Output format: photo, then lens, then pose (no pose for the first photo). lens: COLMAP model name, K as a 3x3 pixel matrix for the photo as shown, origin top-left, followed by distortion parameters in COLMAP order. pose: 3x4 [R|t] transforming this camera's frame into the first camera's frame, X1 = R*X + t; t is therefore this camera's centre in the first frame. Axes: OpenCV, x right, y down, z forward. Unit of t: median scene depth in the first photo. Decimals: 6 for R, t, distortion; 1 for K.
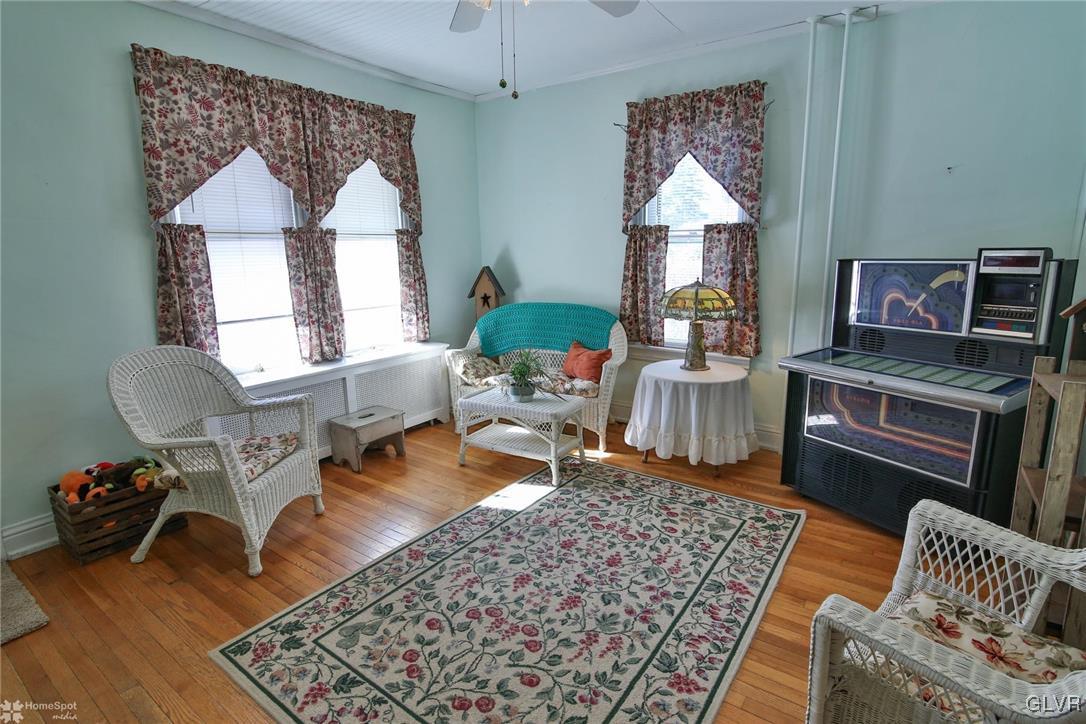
lens RADIAL K [[528.3, 0, 548.3], [0, 528.3, 361.2], [0, 0, 1]] dist [-0.020520, 0.000785]
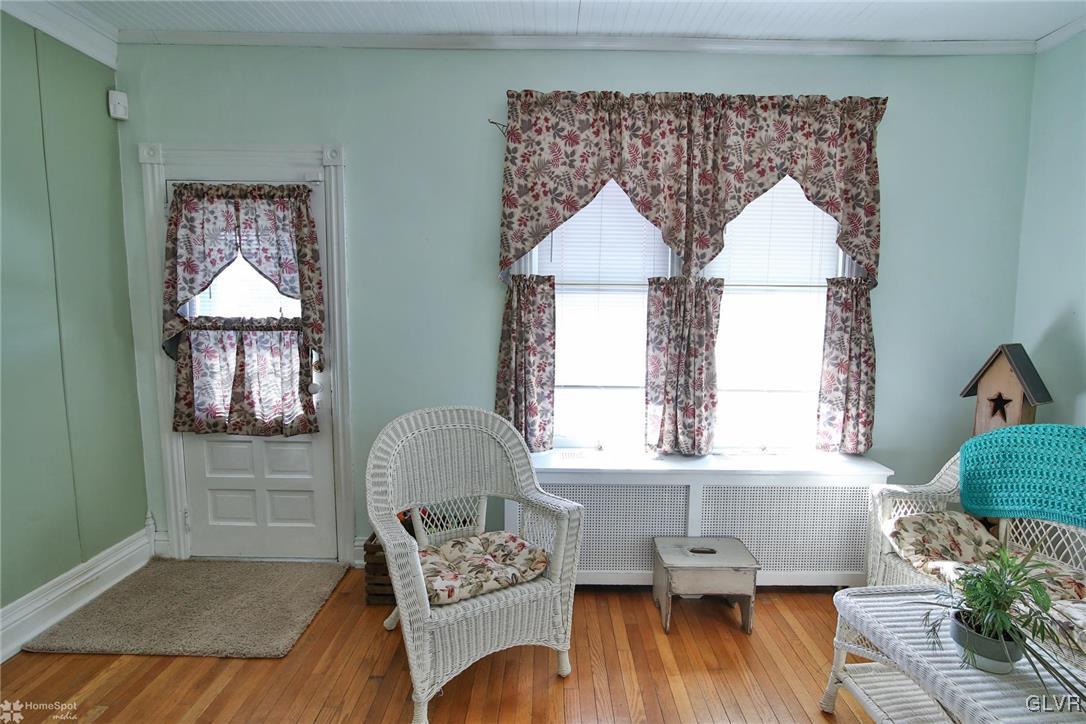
lens RADIAL K [[528.3, 0, 548.3], [0, 528.3, 361.2], [0, 0, 1]] dist [-0.020520, 0.000785]
pose [[0.565677, 0.106693, -0.817695, 0.079415], [-0.187066, 0.982347, -0.001234, -0.113902], [0.803129, 0.153661, 0.575650, 0.493987]]
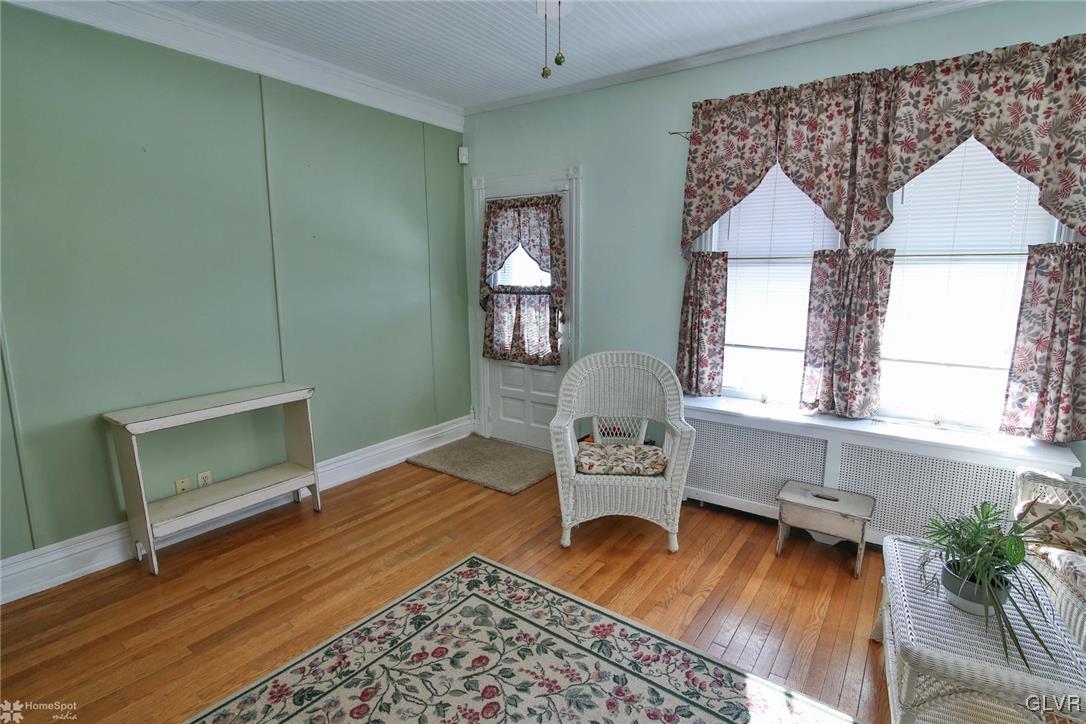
lens RADIAL K [[528.3, 0, 548.3], [0, 528.3, 361.2], [0, 0, 1]] dist [-0.020520, 0.000785]
pose [[-0.017973, 0.179251, -0.983639, 0.430994], [-0.203324, 0.962586, 0.179130, -0.162281], [0.978947, 0.203217, 0.019146, 0.662341]]
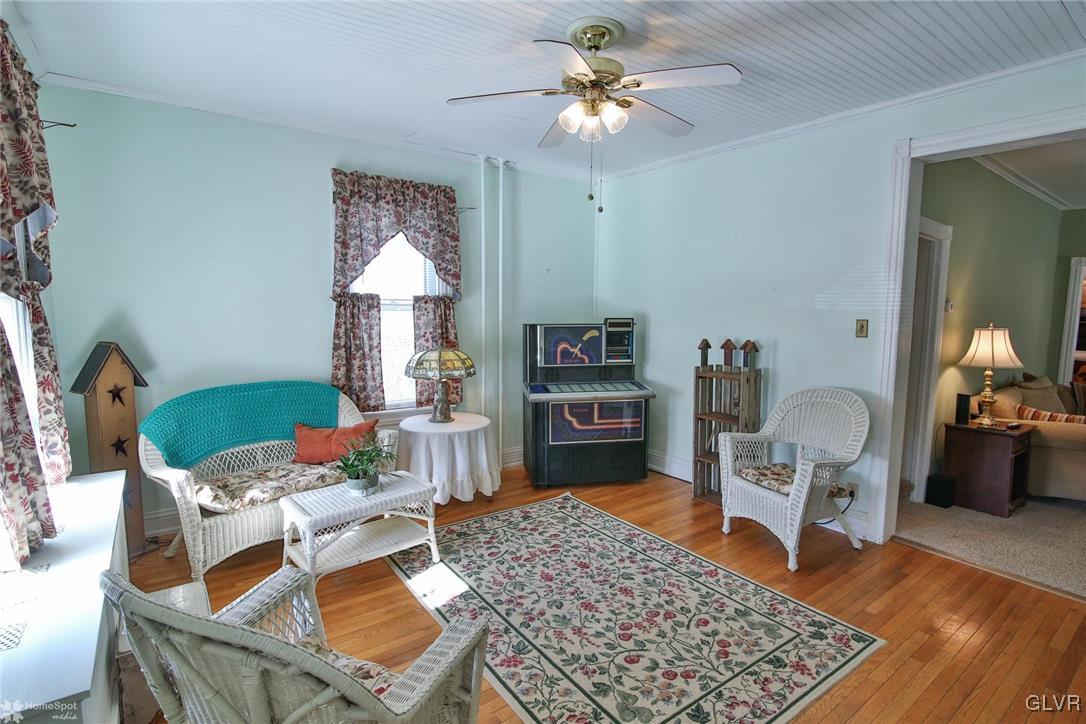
lens RADIAL K [[528.3, 0, 548.3], [0, 528.3, 361.2], [0, 0, 1]] dist [-0.020520, 0.000785]
pose [[0.321050, -0.084209, 0.943311, -0.847179], [0.179789, 0.983346, 0.026593, -0.120849], [-0.929840, 0.161059, 0.330842, 0.464883]]
